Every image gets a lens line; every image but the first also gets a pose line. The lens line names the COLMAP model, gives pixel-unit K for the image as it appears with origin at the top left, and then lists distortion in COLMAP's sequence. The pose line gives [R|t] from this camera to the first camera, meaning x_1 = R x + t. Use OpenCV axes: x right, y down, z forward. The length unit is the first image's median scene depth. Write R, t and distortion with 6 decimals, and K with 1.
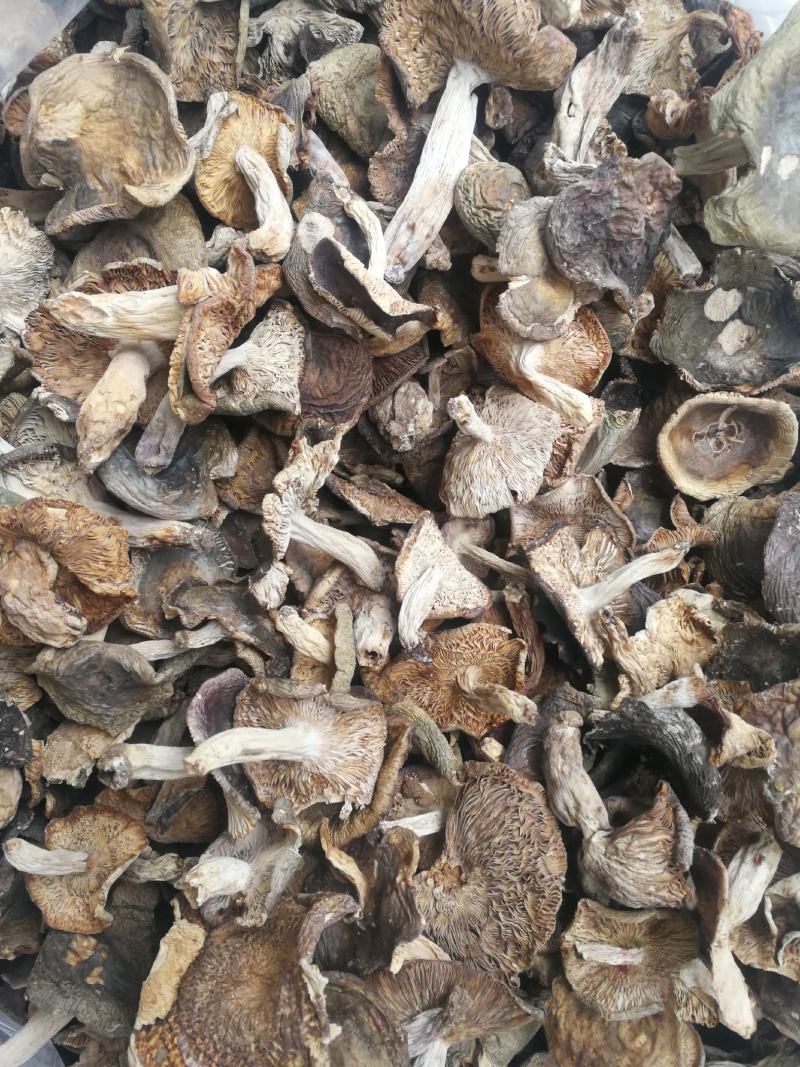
lens RADIAL K [[427.6, 0, 353.6], [0, 427.6, 534.4], [0, 0, 1]] dist [0.002352, -0.000806]
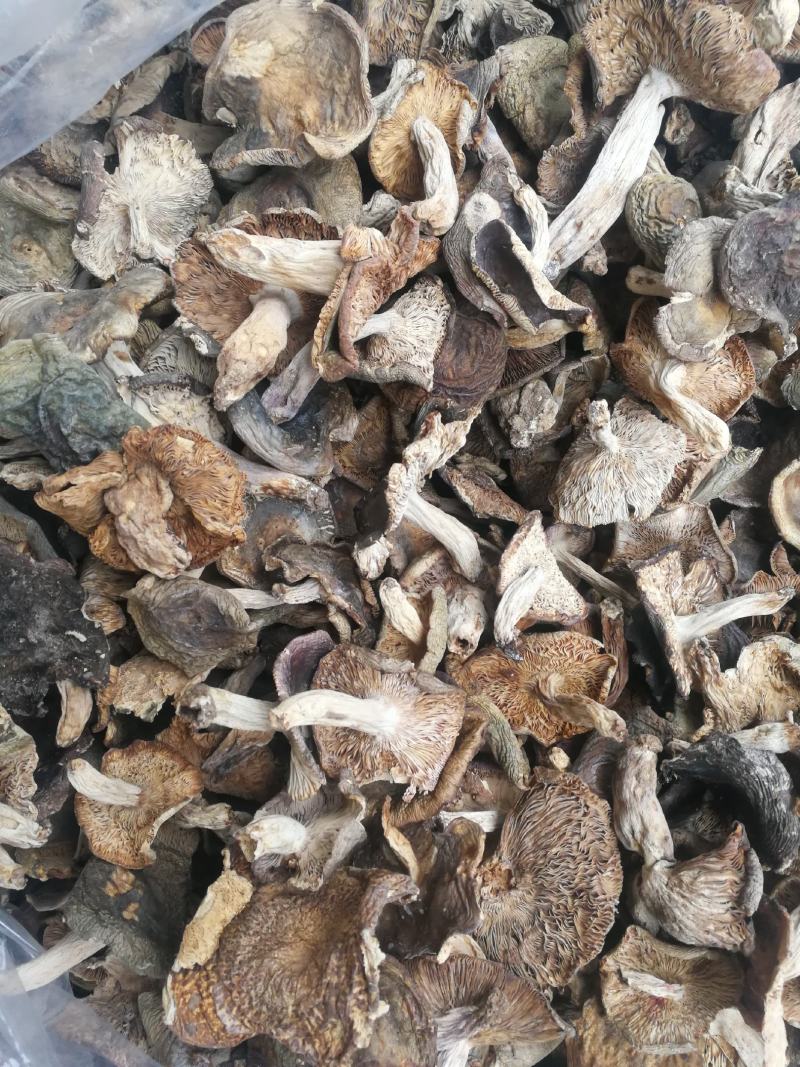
lens RADIAL K [[427.6, 0, 353.6], [0, 427.6, 534.4], [0, 0, 1]] dist [0.002352, -0.000806]
pose [[0.983639, 0.180087, -0.004804, -0.244733], [-0.180098, 0.983647, -0.001974, 0.081932], [0.004370, 0.002807, 0.999987, 0.009295]]
